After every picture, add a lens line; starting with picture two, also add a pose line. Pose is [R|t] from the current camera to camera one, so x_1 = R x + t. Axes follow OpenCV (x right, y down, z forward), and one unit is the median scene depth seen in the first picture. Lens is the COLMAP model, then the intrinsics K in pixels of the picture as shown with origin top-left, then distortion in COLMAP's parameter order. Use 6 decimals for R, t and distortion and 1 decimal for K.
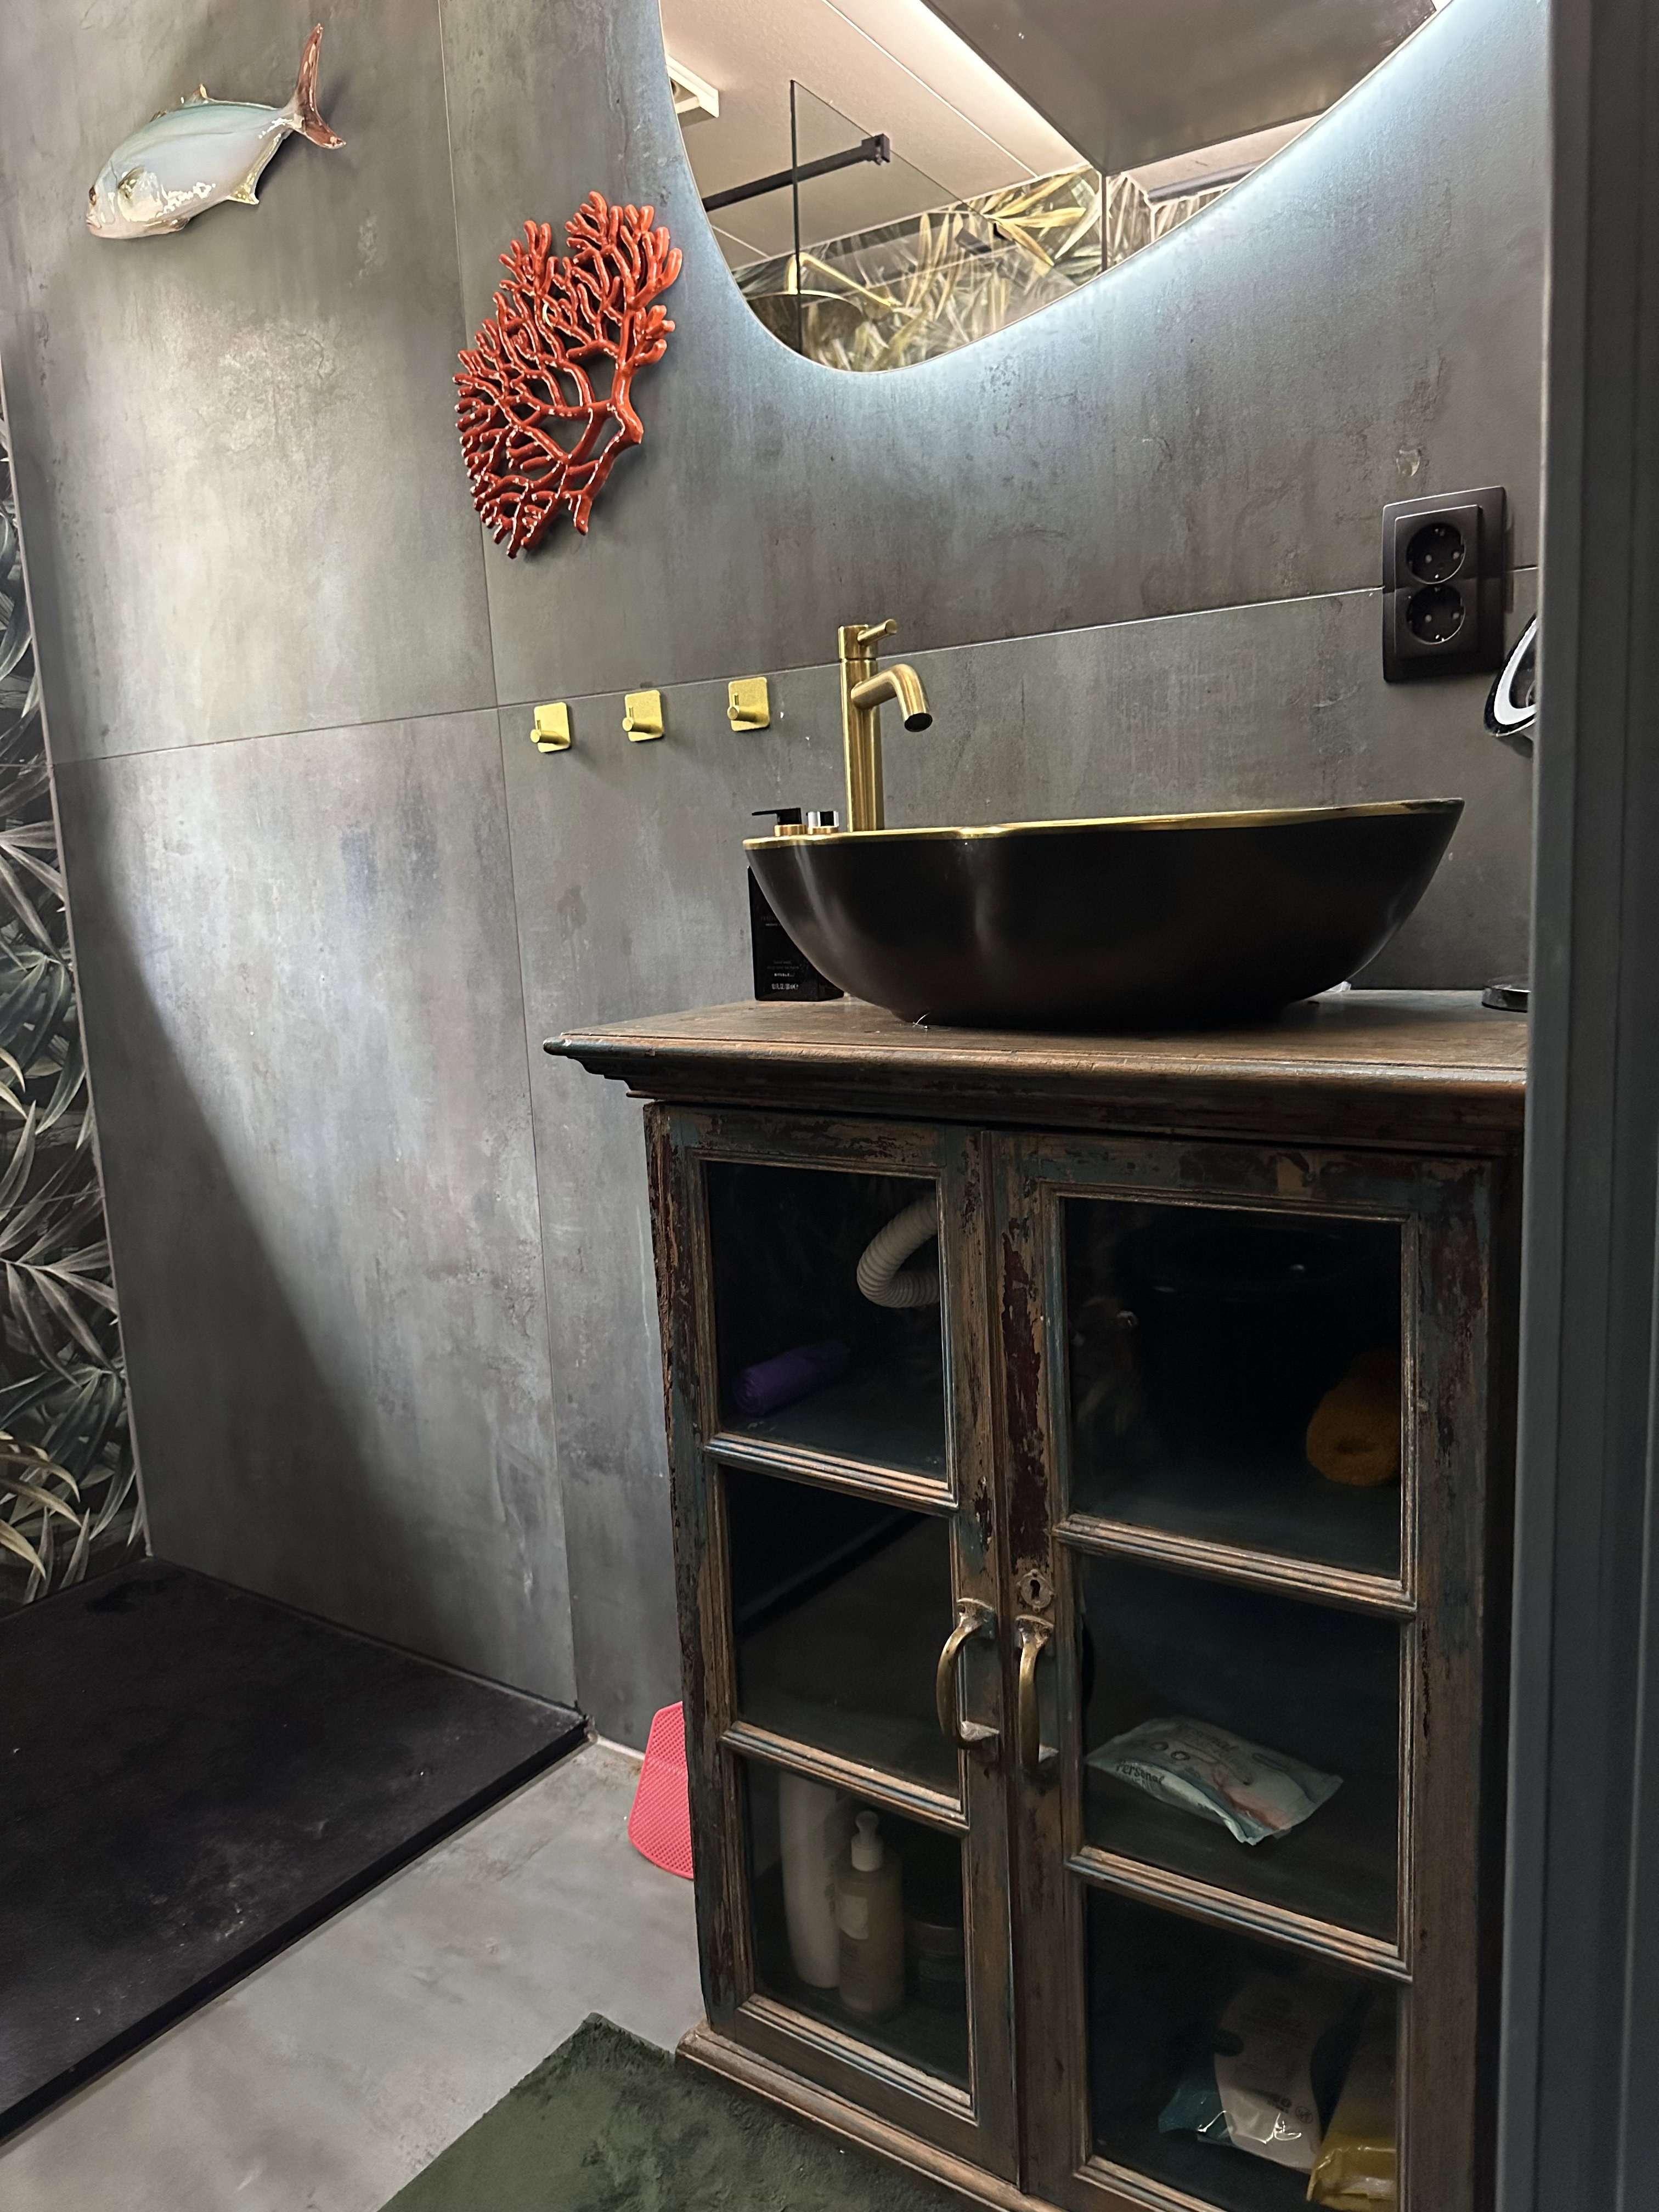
lens RADIAL K [[1561.9, 0, 835.0], [0, 1561.9, 1128.9], [0, 0, 1]] dist [0.043305, -0.061814]
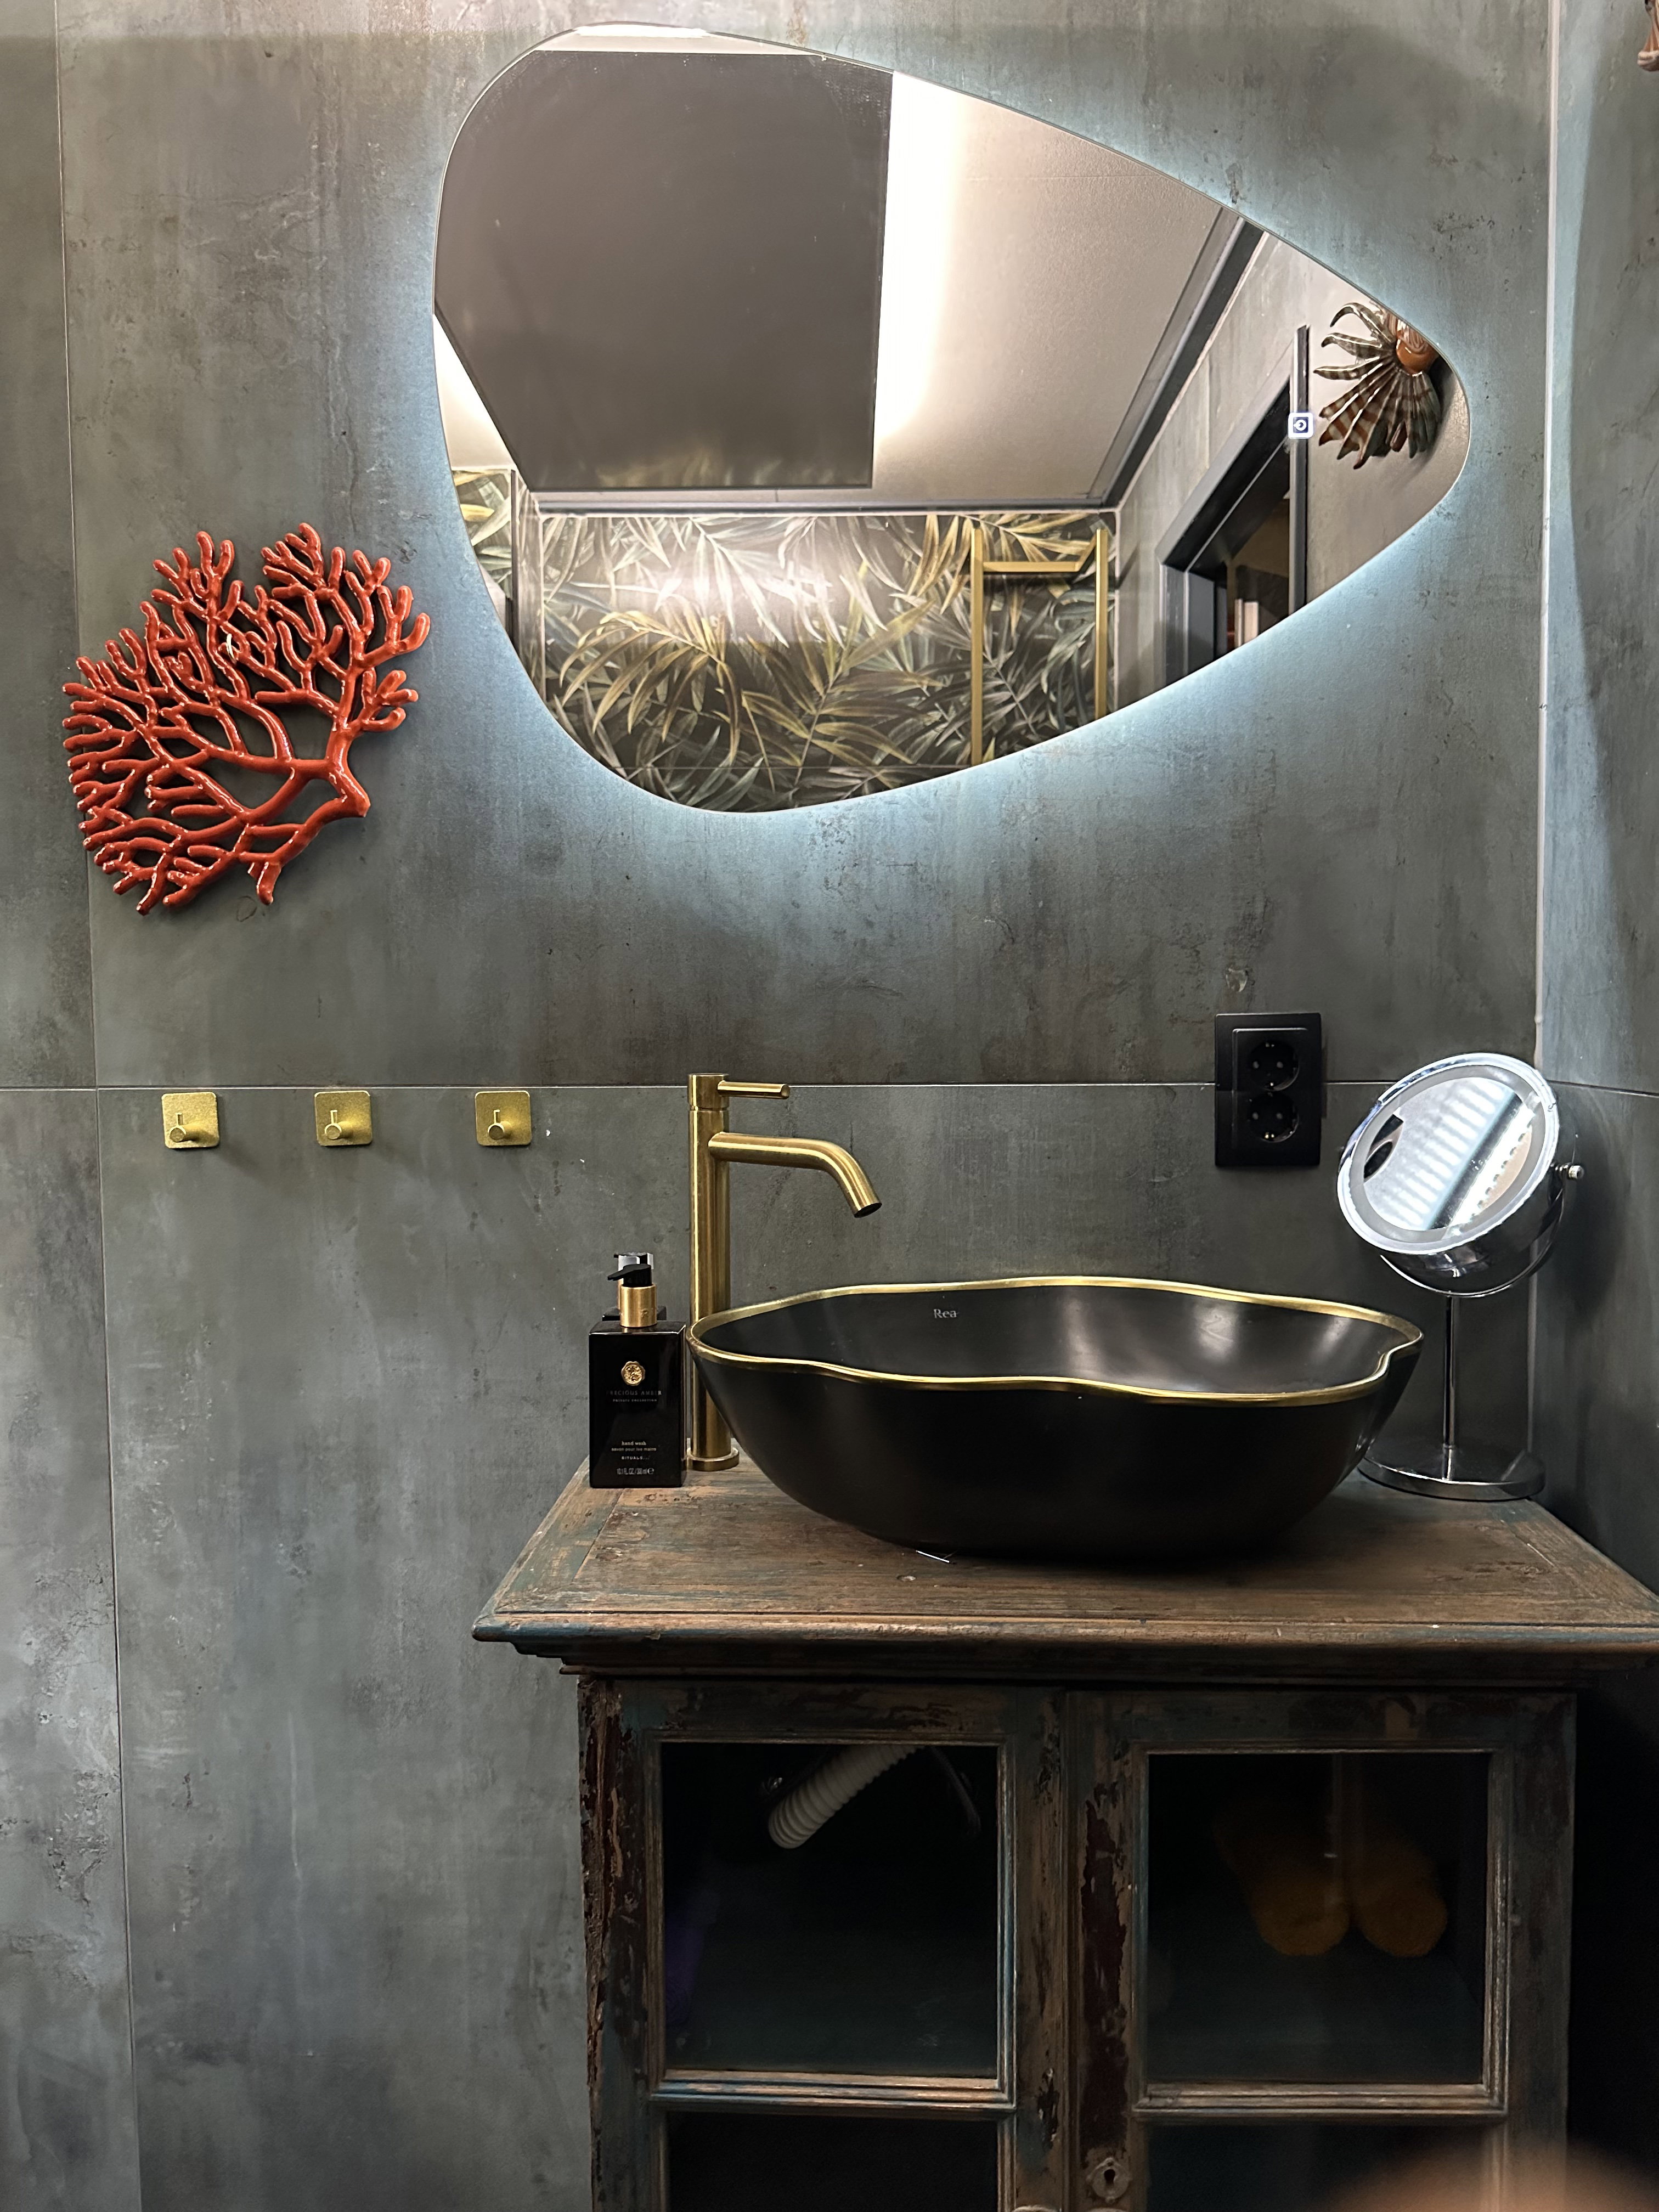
lens RADIAL K [[1561.9, 0, 842.5], [0, 1561.9, 1113.0], [0, 0, 1]] dist [0.043305, -0.061814]
pose [[0.842789, 0.004869, 0.538223, -0.346560], [0.057024, 0.993524, -0.098281, -0.170615], [-0.535215, 0.113522, 0.837053, 0.161077]]
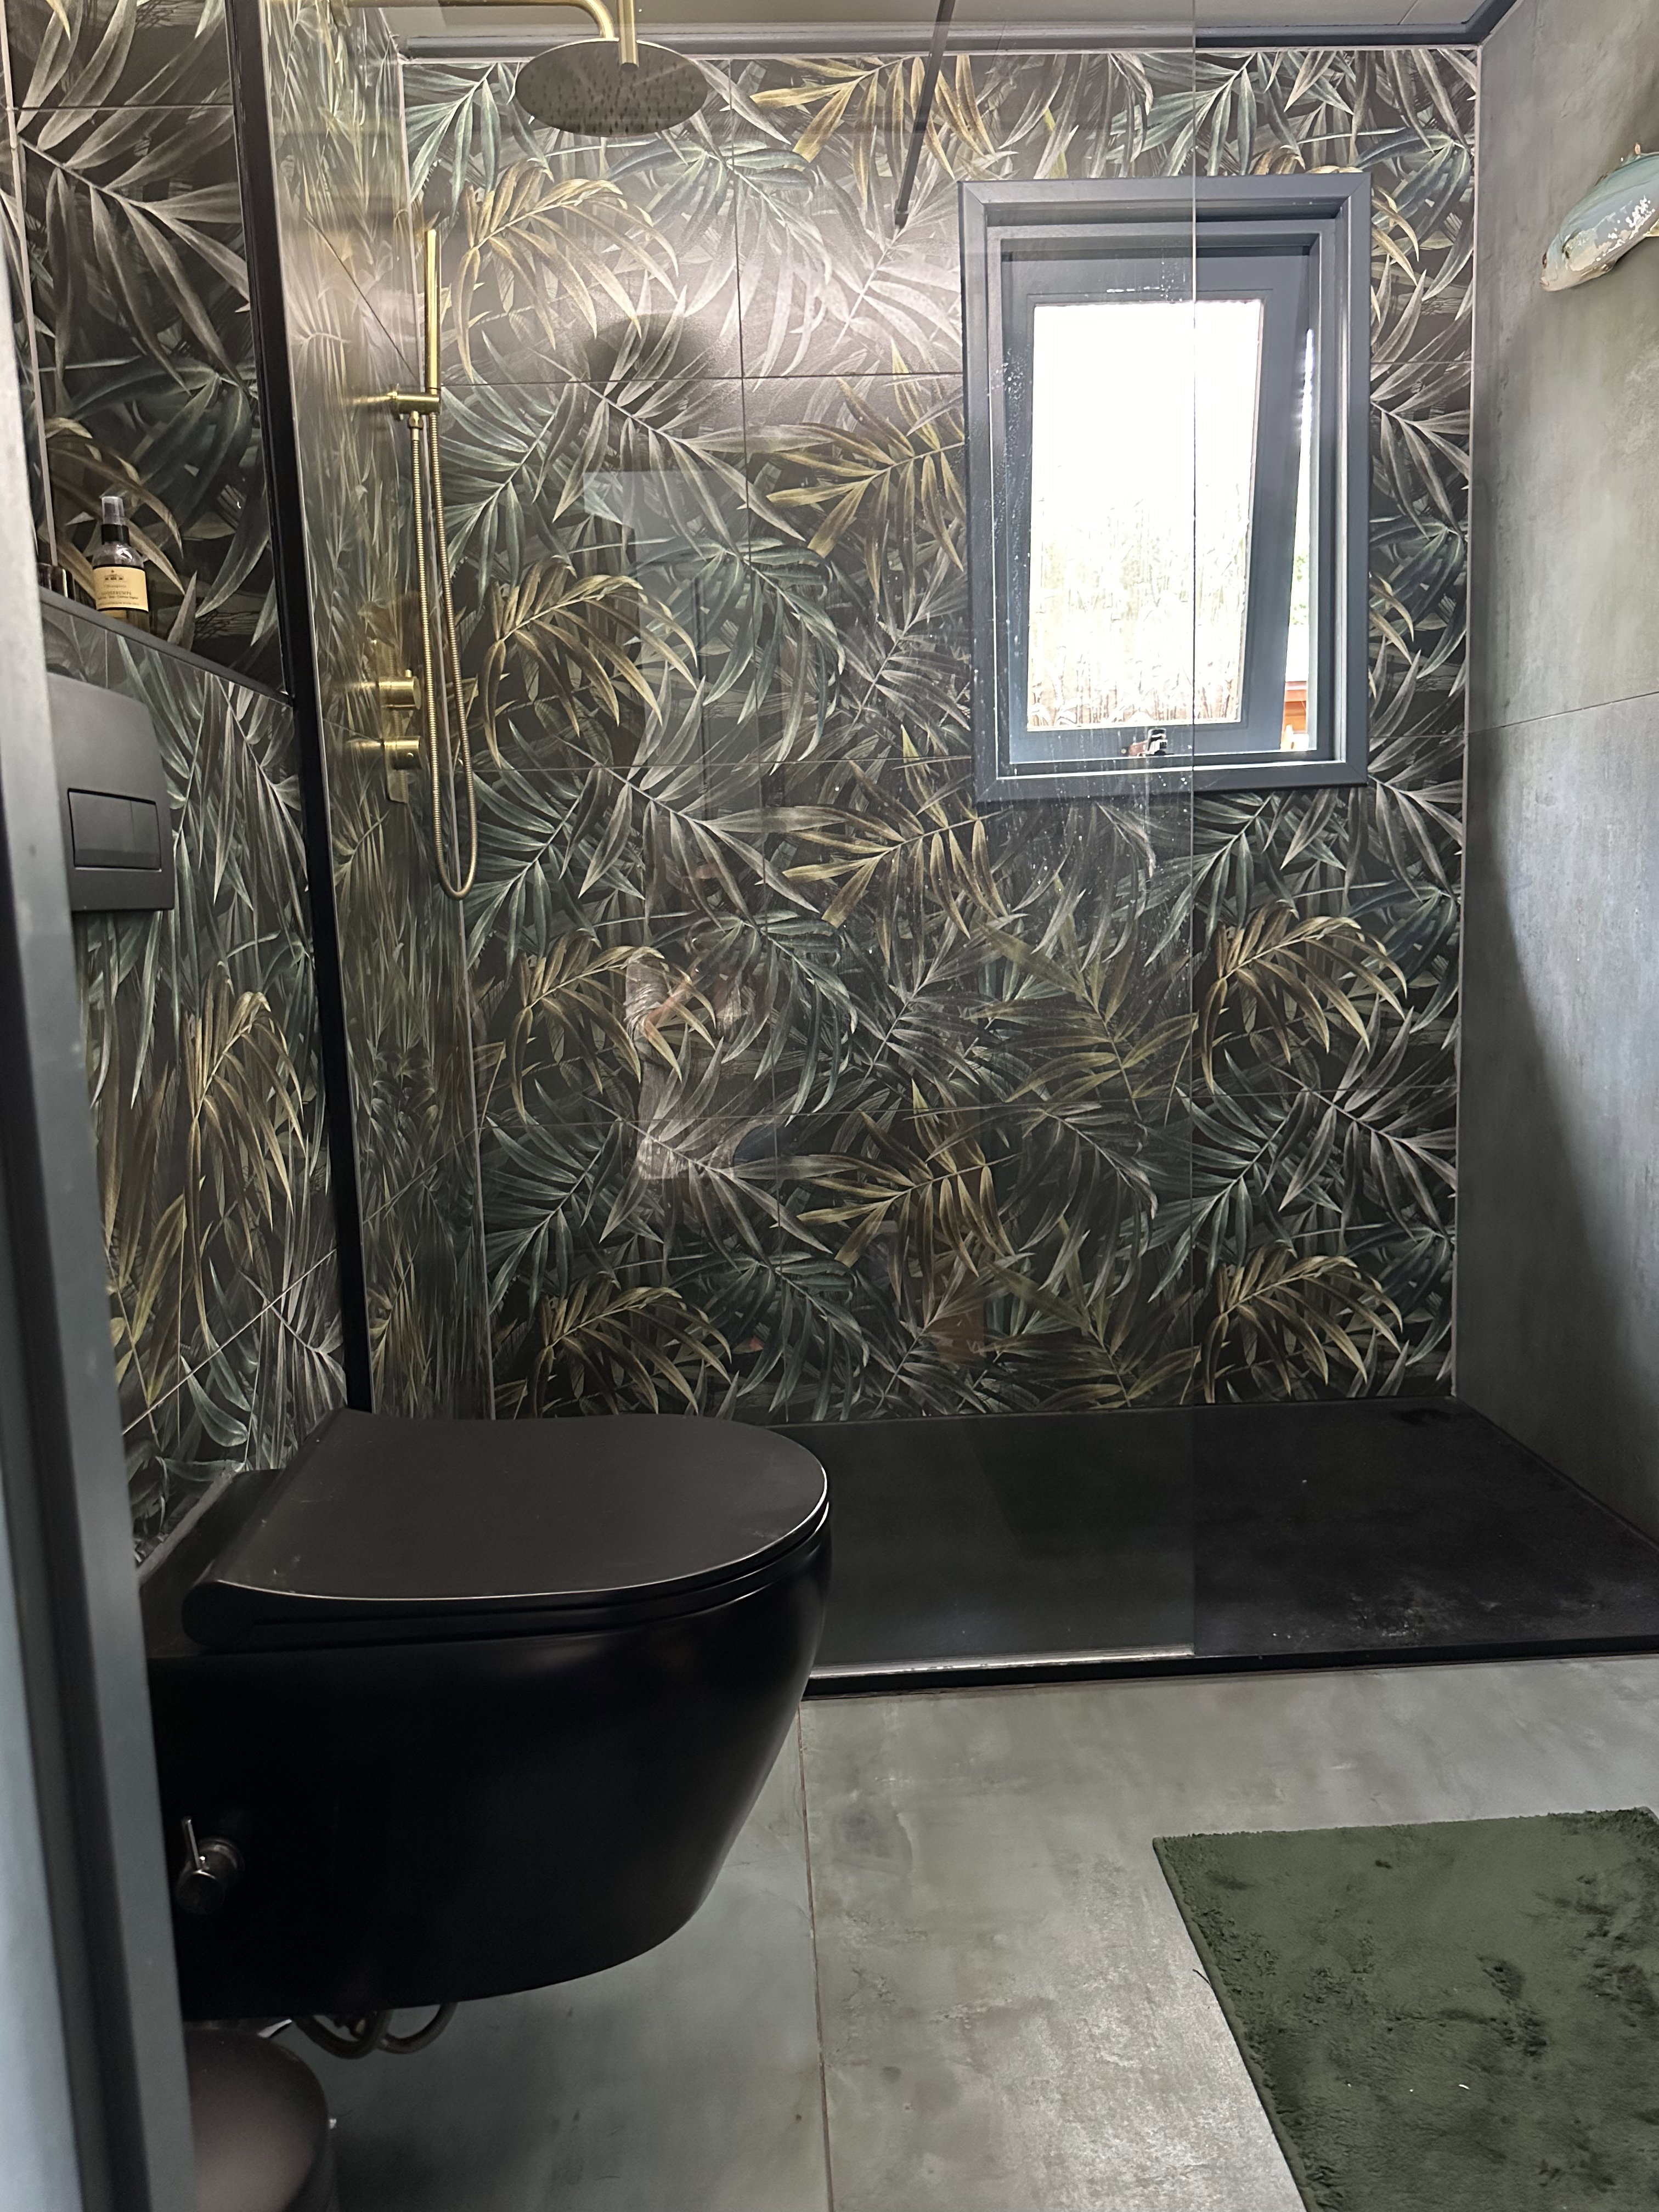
lens RADIAL K [[1561.9, 0, 831.1], [0, 1561.9, 1113.3], [0, 0, 1]] dist [0.043305, -0.061814]
pose [[0.607032, 0.134859, -0.783151, 0.275151], [-0.119842, 0.989760, 0.077546, 0.034446], [0.785589, 0.046782, 0.616978, -0.178446]]
